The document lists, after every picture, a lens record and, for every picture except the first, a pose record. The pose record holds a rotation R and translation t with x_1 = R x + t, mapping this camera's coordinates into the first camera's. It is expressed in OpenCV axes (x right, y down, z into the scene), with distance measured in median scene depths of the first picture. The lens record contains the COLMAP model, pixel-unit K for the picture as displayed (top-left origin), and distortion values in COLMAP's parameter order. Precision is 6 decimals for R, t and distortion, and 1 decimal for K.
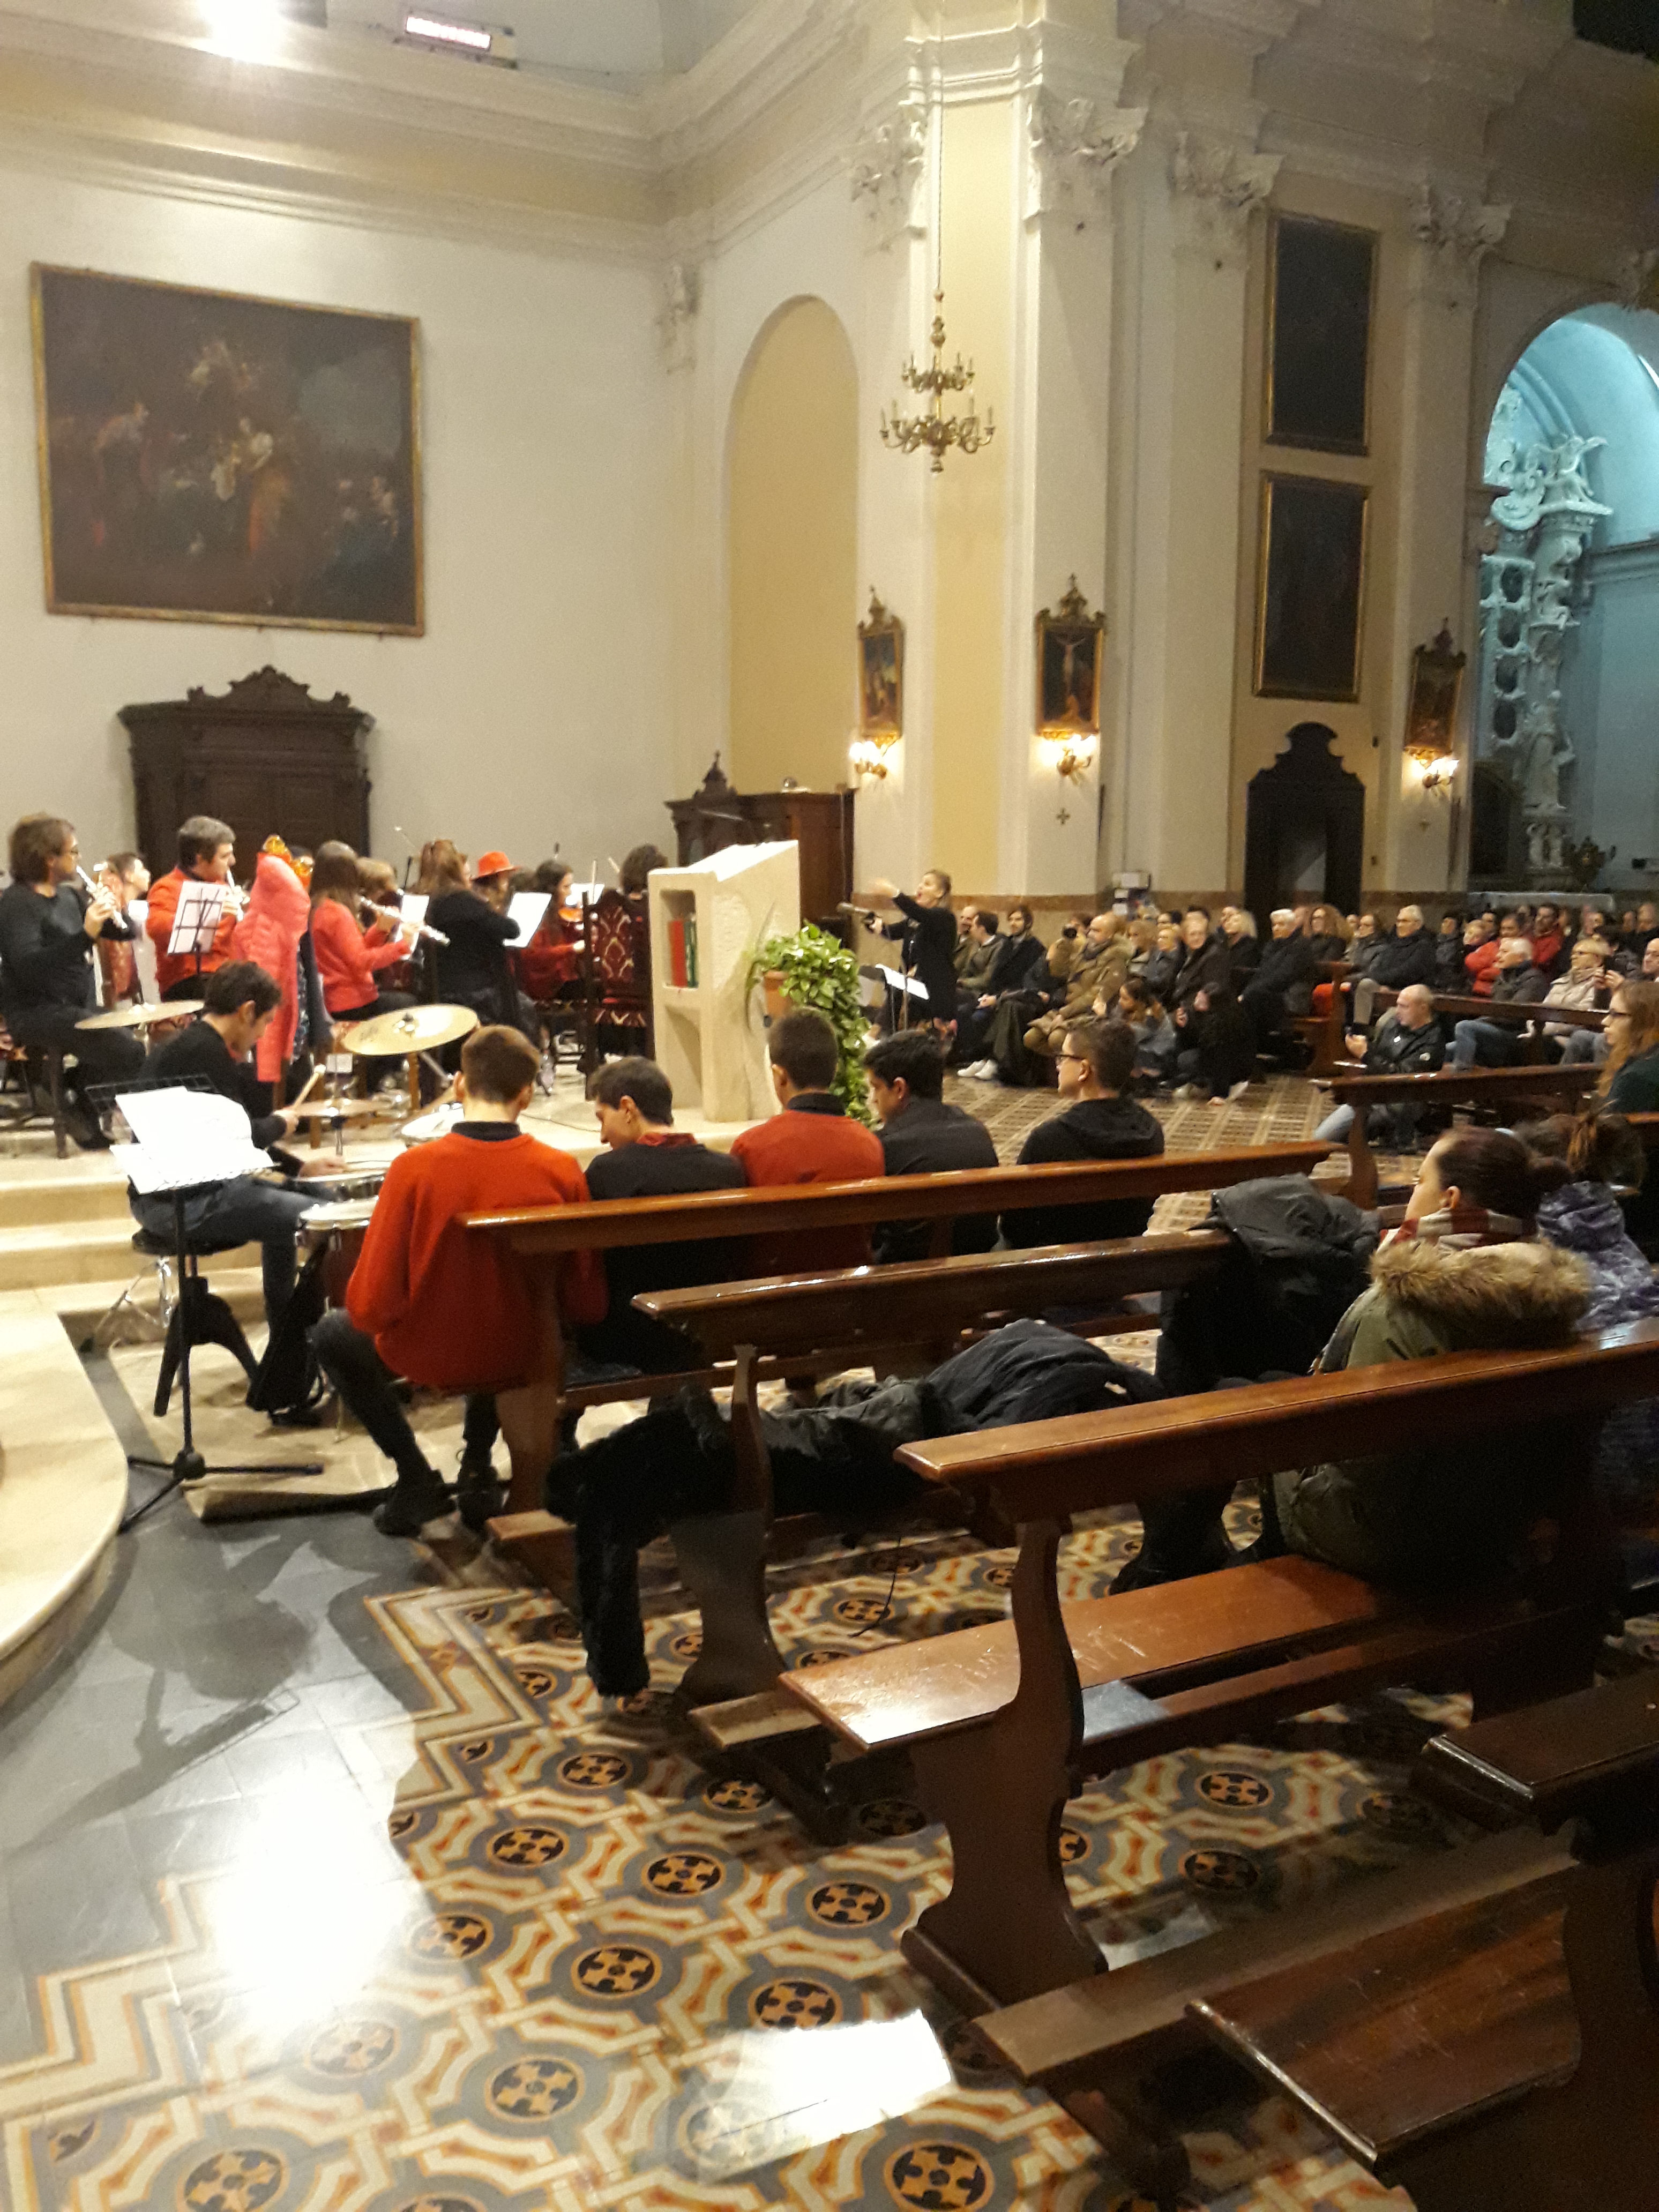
lens RADIAL K [[1813.1, 0, 829.5], [0, 1813.1, 1106.0], [0, 0, 1]] dist [0.000742, -0.010072]
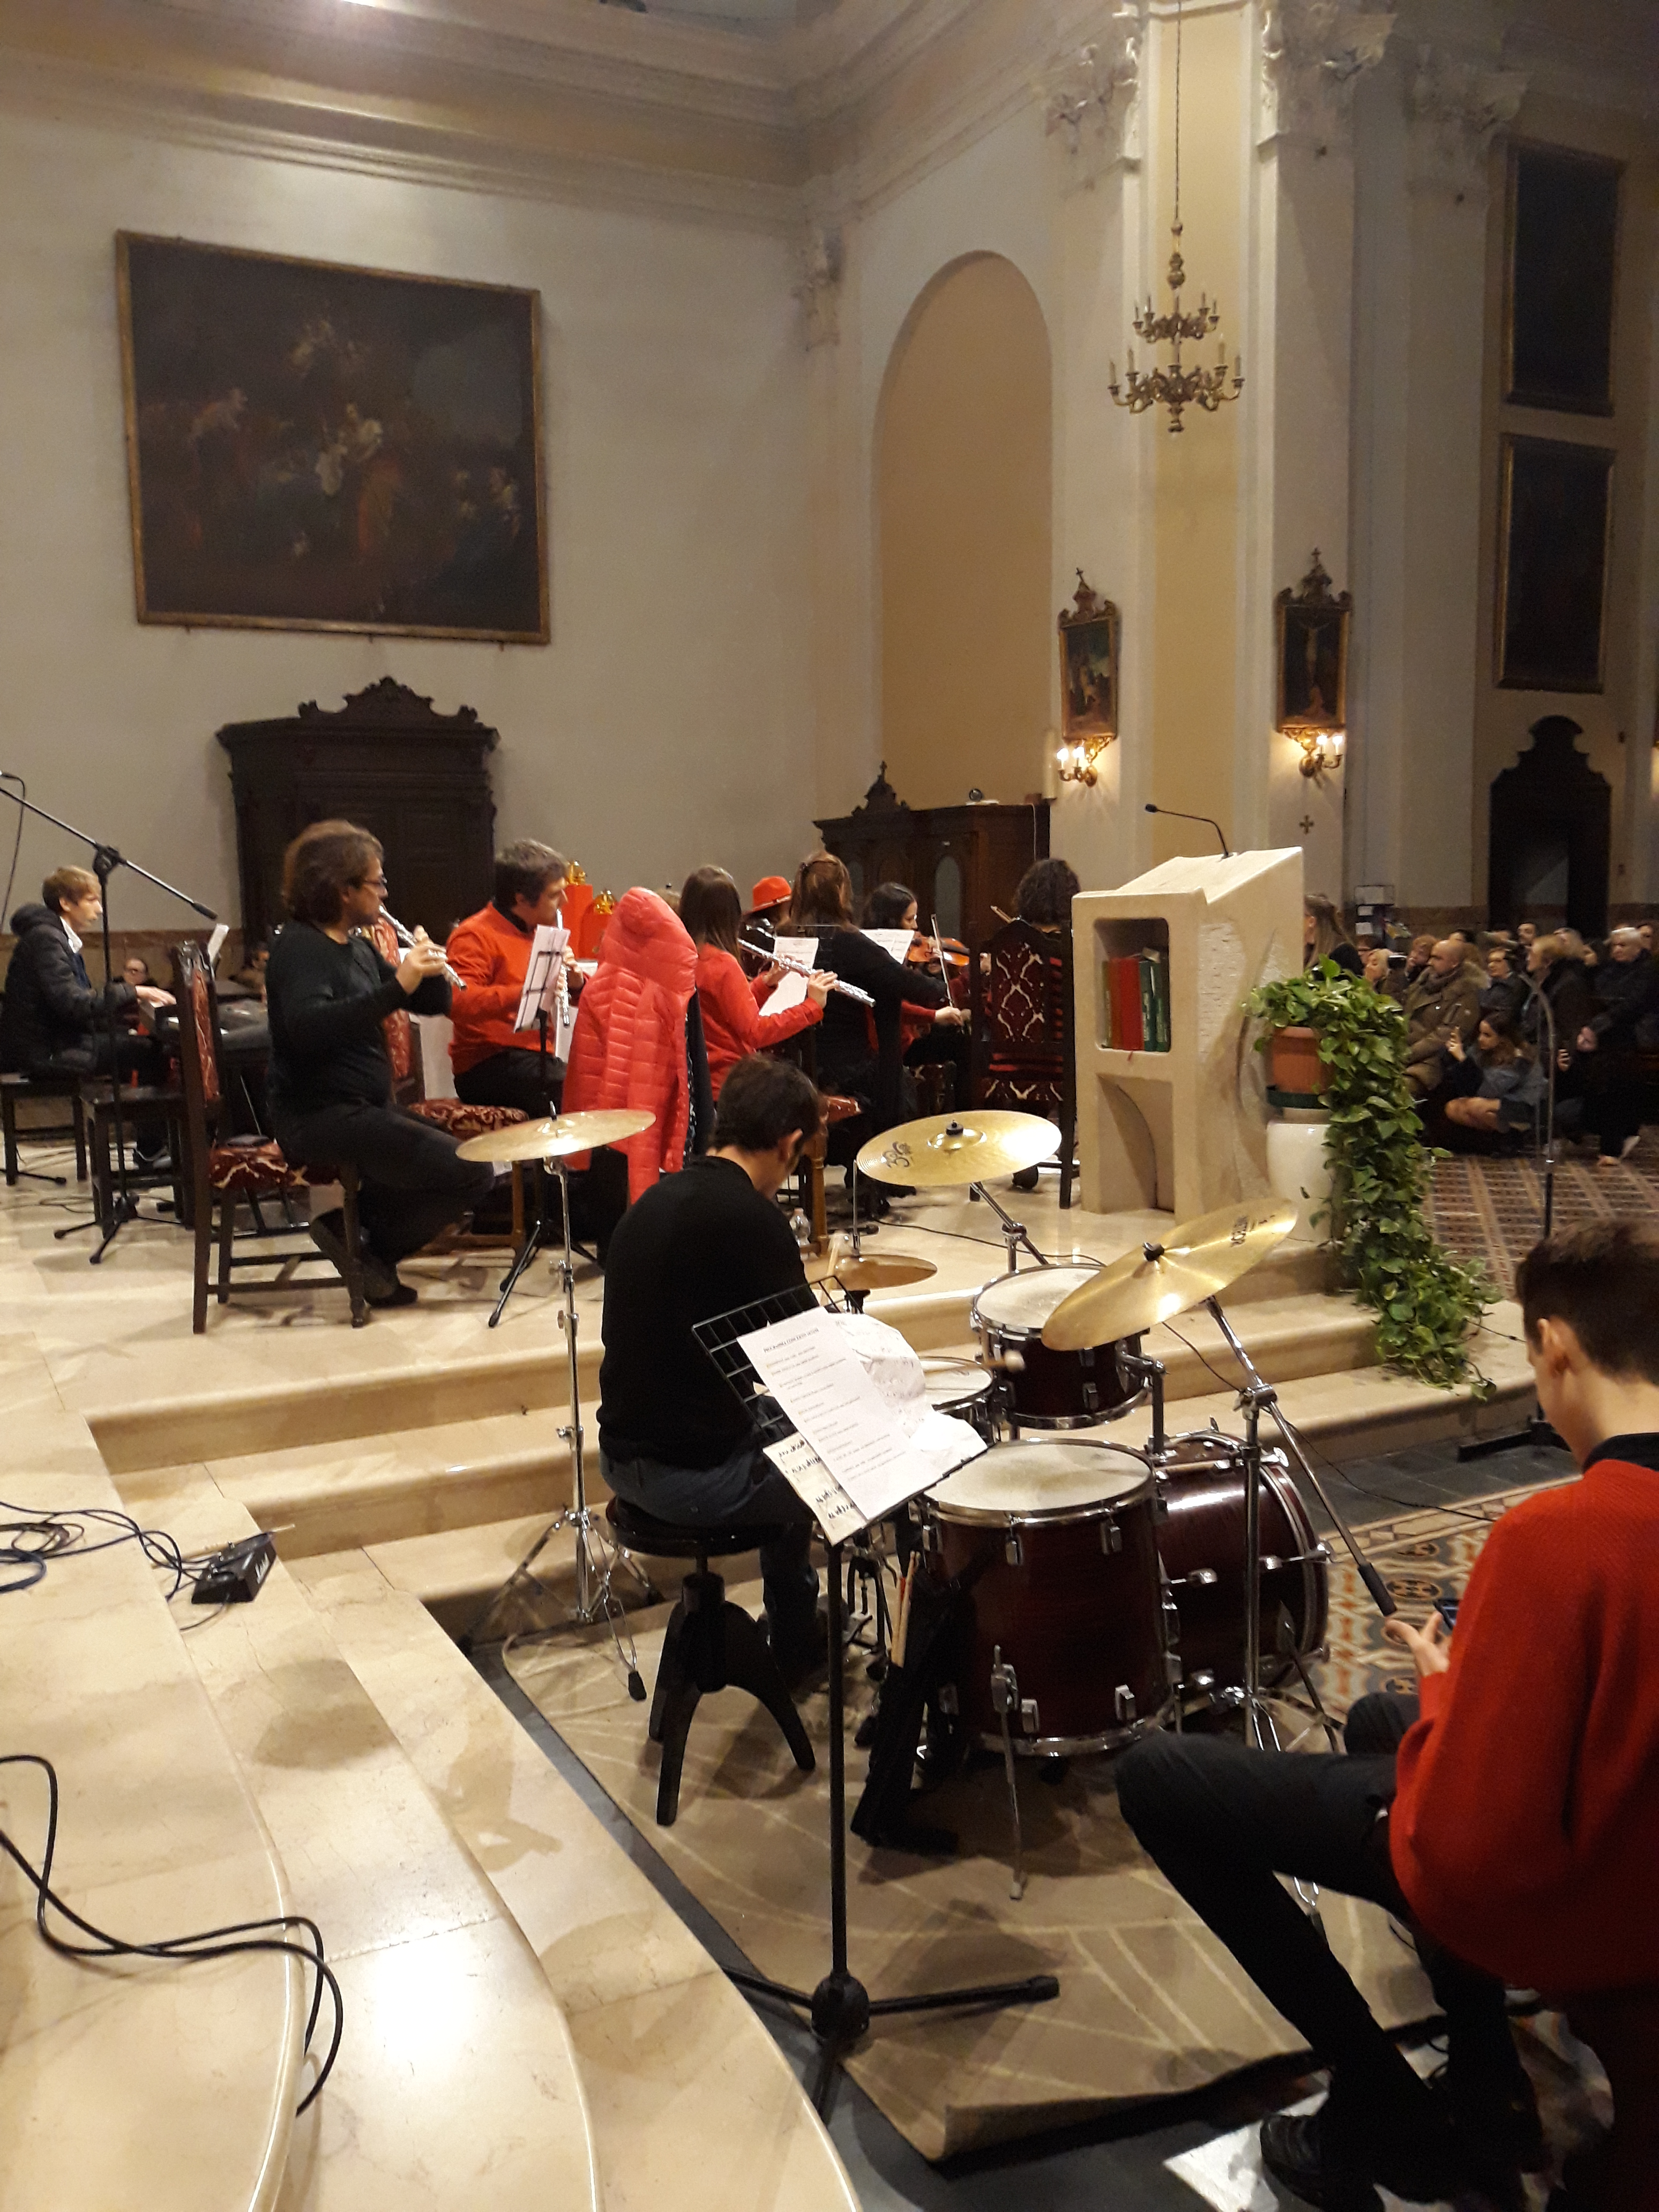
lens RADIAL K [[1793.7, 0, 829.5], [0, 1793.7, 1106.0], [0, 0, 1]] dist [-0.043294, 0.073432]
pose [[0.999759, -0.021881, -0.001647, -0.100006], [0.021861, 0.999697, -0.011313, -0.018490], [0.001894, 0.011274, 0.999935, 0.132716]]
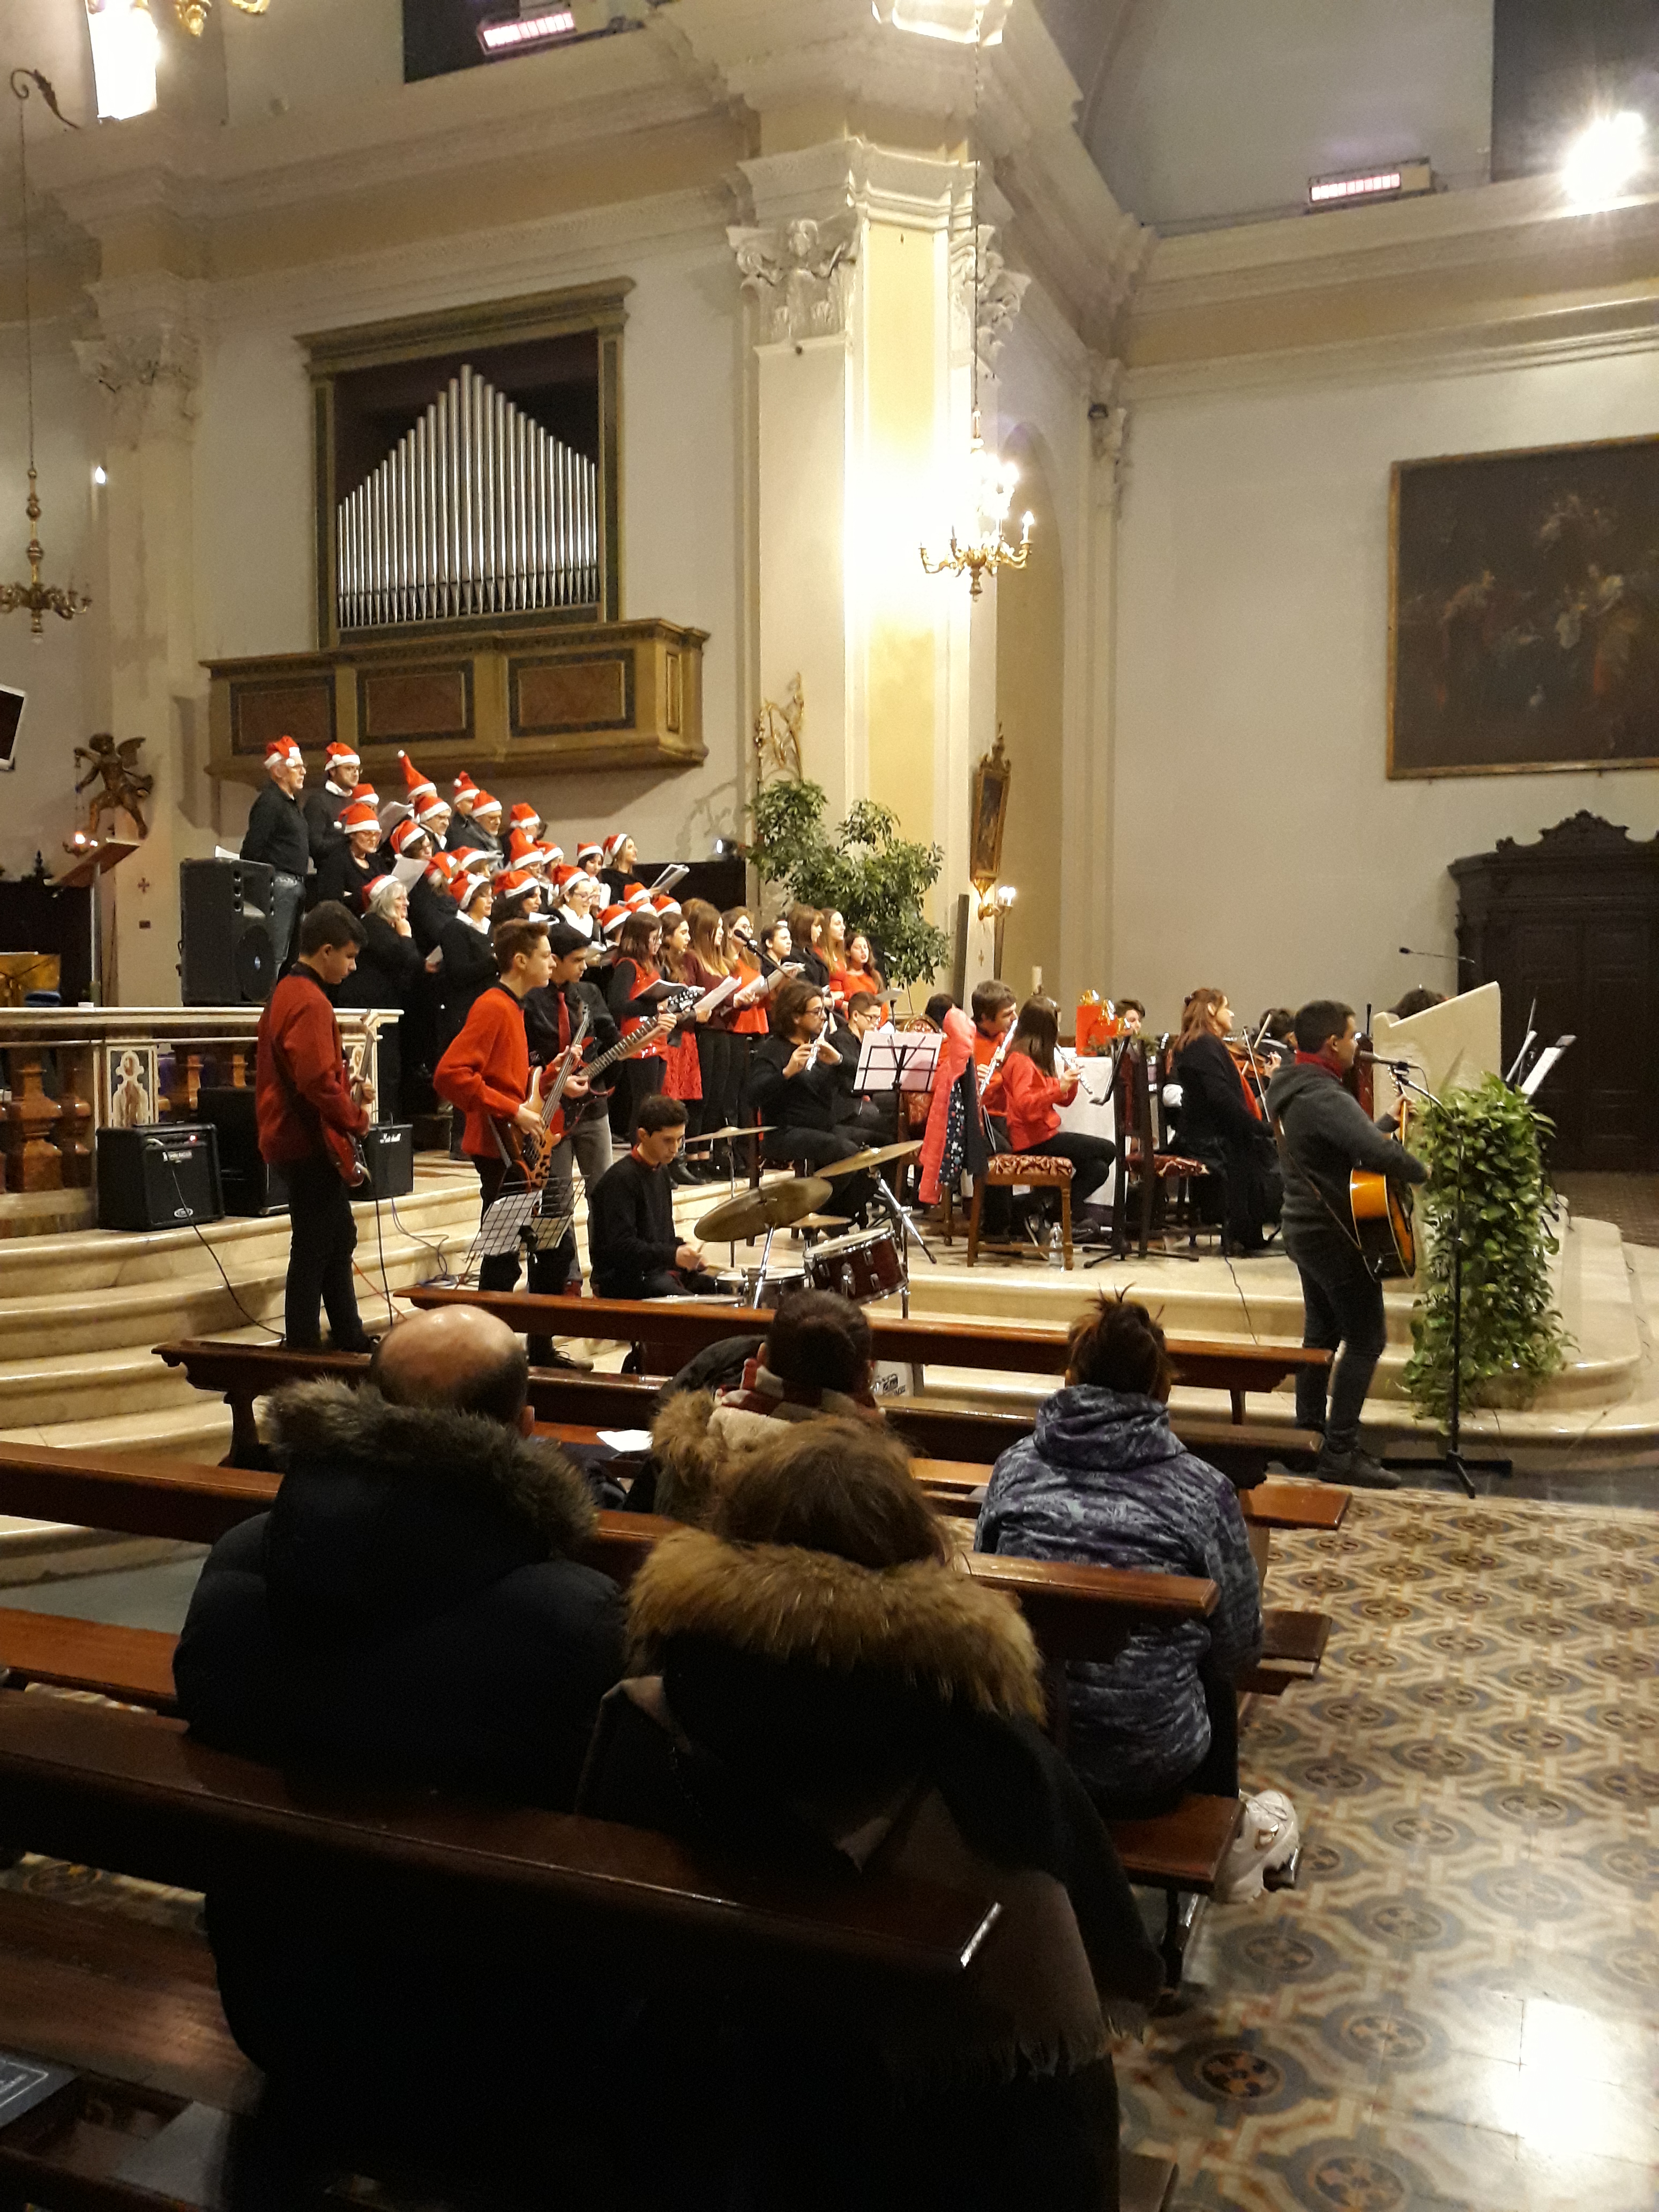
lens RADIAL K [[1790.2, 0, 829.5], [0, 1790.2, 1106.0], [0, 0, 1]] dist [0.002589, 0.001840]
pose [[0.646237, 0.037105, -0.762234, 0.176140], [-0.098254, 0.994550, -0.034887, -0.011762], [0.756785, 0.097438, 0.646360, 0.089423]]
